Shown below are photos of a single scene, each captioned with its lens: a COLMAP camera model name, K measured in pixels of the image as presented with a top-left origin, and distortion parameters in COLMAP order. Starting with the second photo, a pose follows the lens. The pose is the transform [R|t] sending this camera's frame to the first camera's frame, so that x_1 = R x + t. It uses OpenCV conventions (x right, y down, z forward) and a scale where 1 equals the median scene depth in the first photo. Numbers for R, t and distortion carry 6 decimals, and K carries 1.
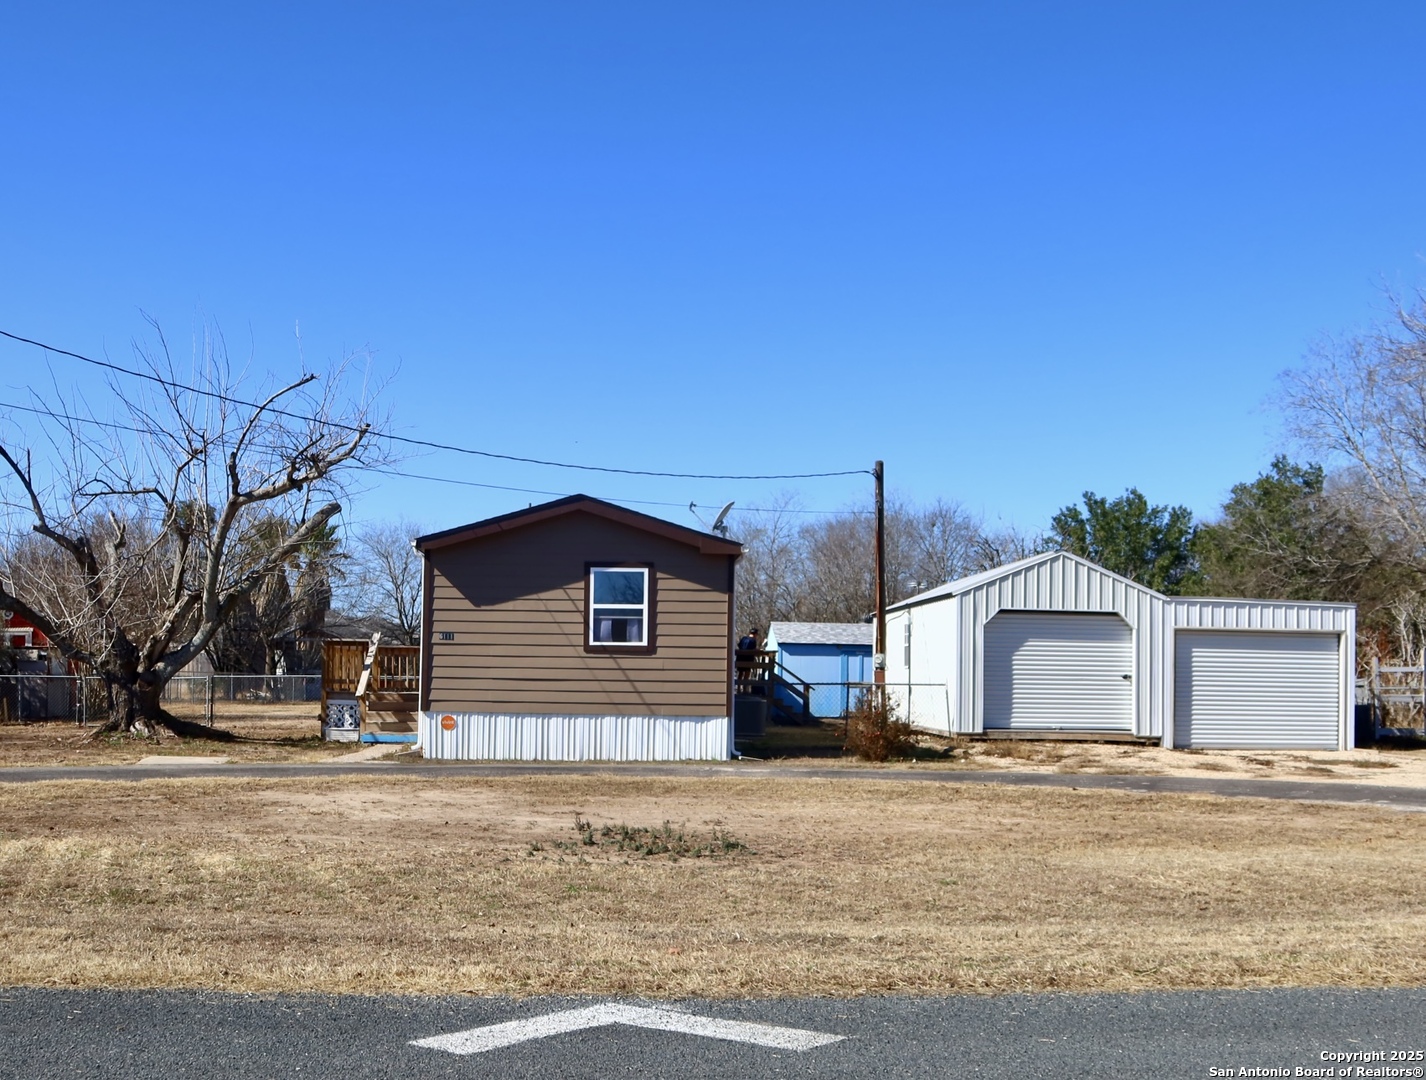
lens RADIAL K [[1592.5, 0, 713.0], [0, 1592.5, 540.0], [0, 0, 1]] dist [-0.099760, -0.016767]
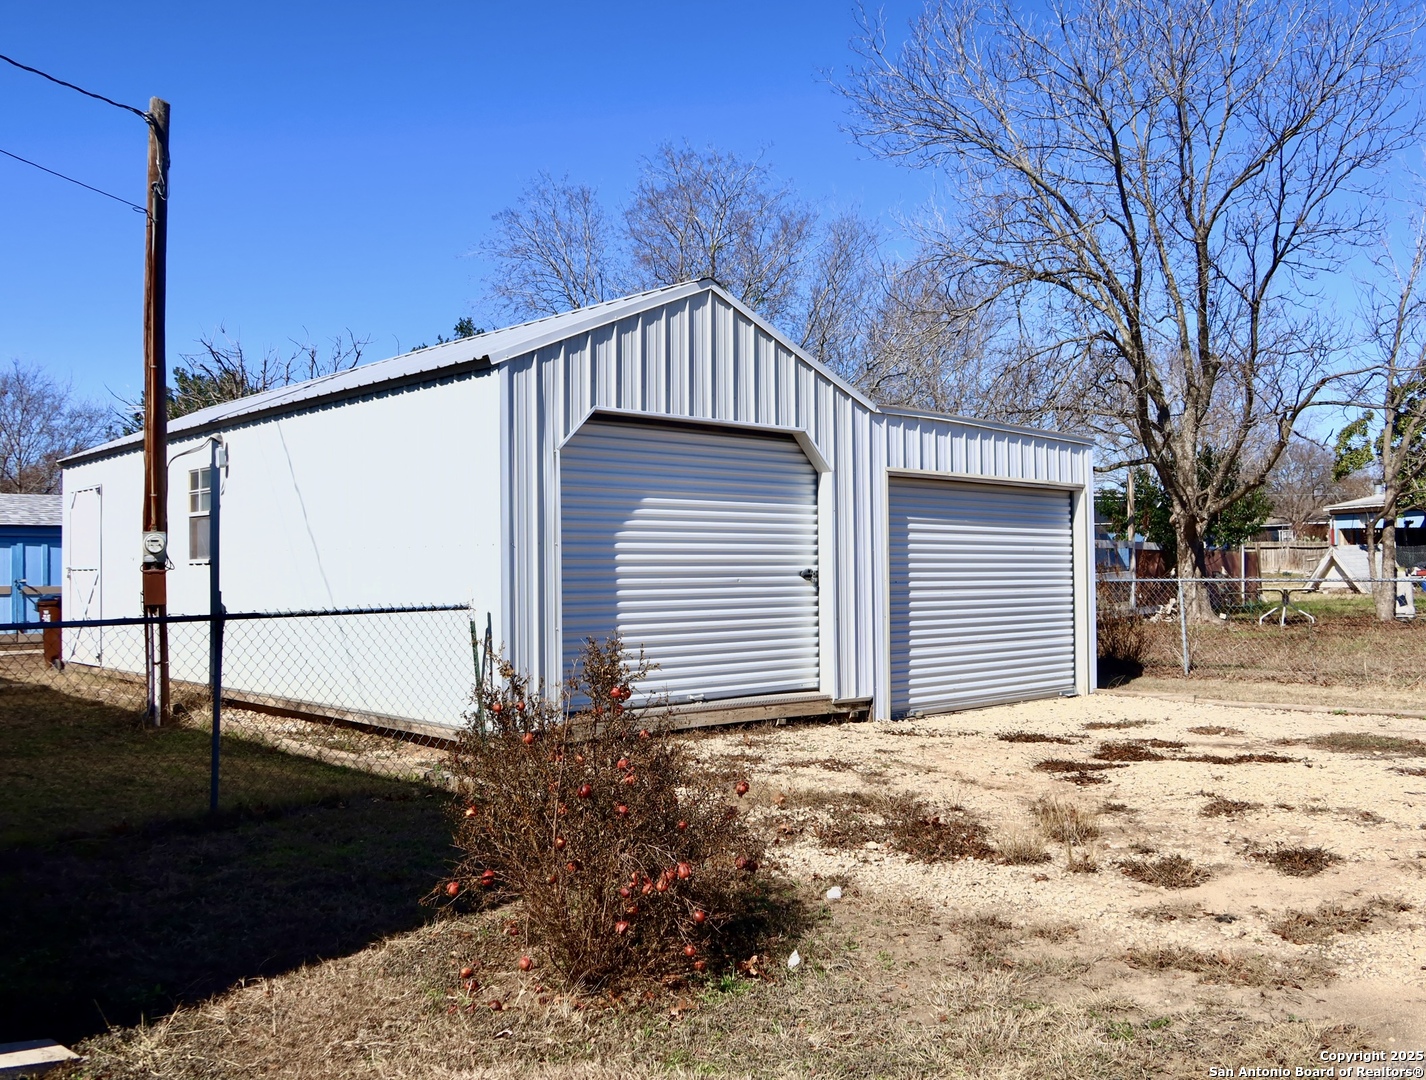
lens RADIAL K [[1276.7, 0, 713.0], [0, 1276.7, 540.0], [0, 0, 1]] dist [-0.139706, -0.006813]
pose [[0.753909, -0.008943, 0.656918, -0.003733], [-0.034364, 0.998002, 0.053024, 0.058173], [-0.656080, -0.062550, 0.752095, 0.745855]]
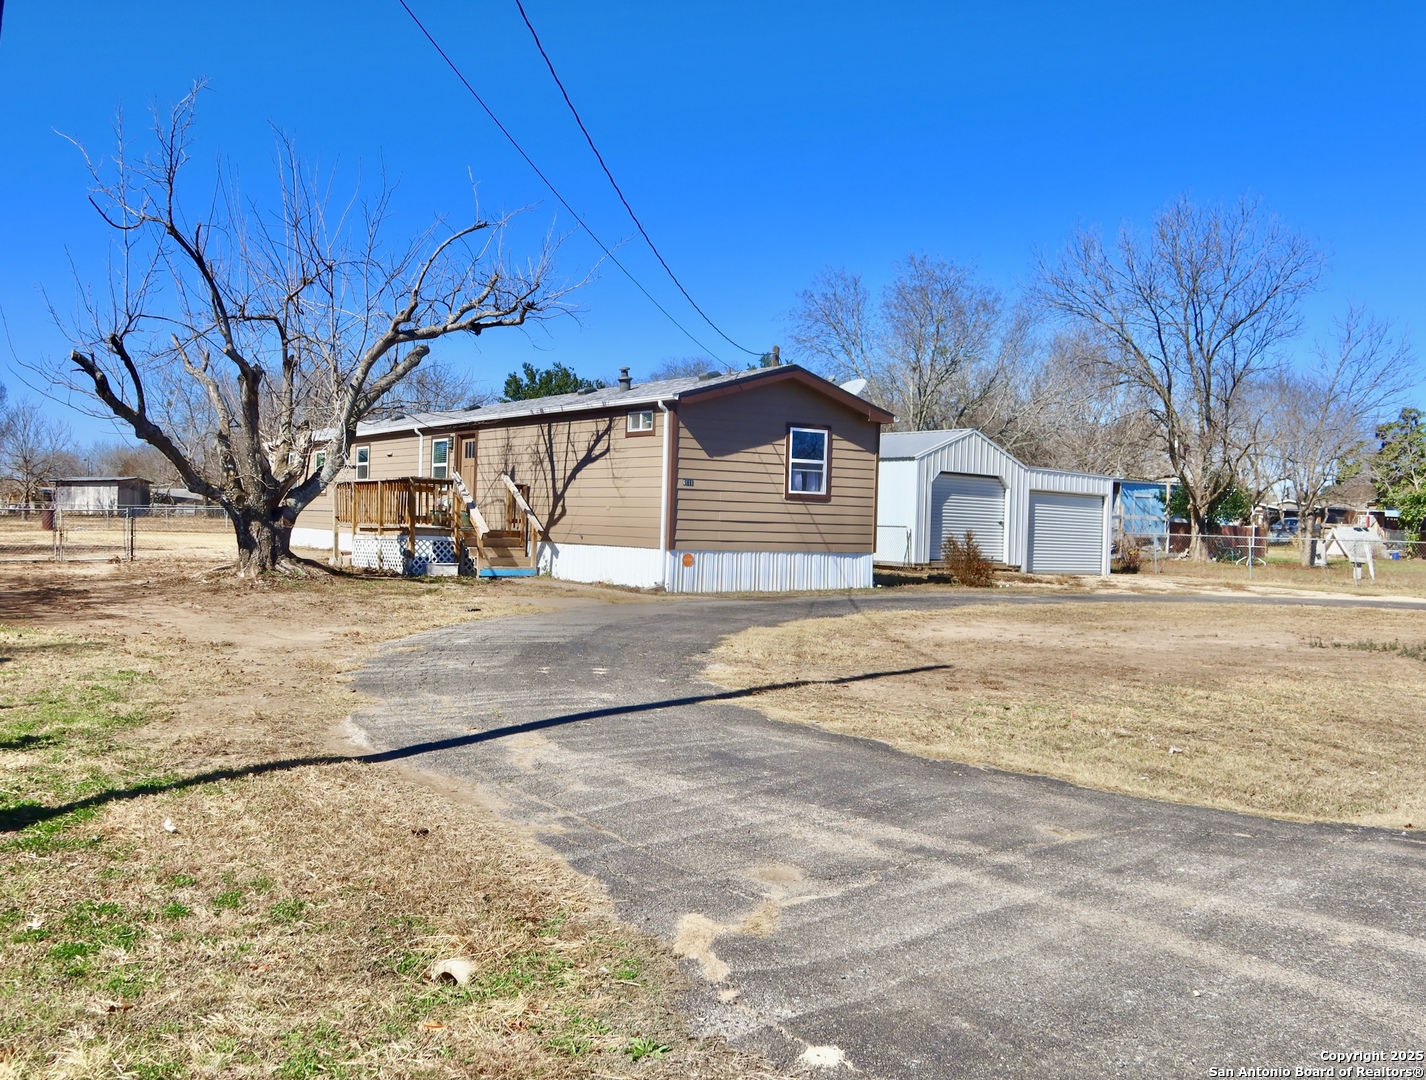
lens RADIAL K [[1276.7, 0, 713.0], [0, 1276.7, 540.0], [0, 0, 1]] dist [-0.139706, -0.006813]
pose [[0.832977, 0.003063, 0.553298, -0.570344], [-0.066130, 0.993368, 0.094058, 0.013574], [-0.549341, -0.114938, 0.827656, 0.217548]]
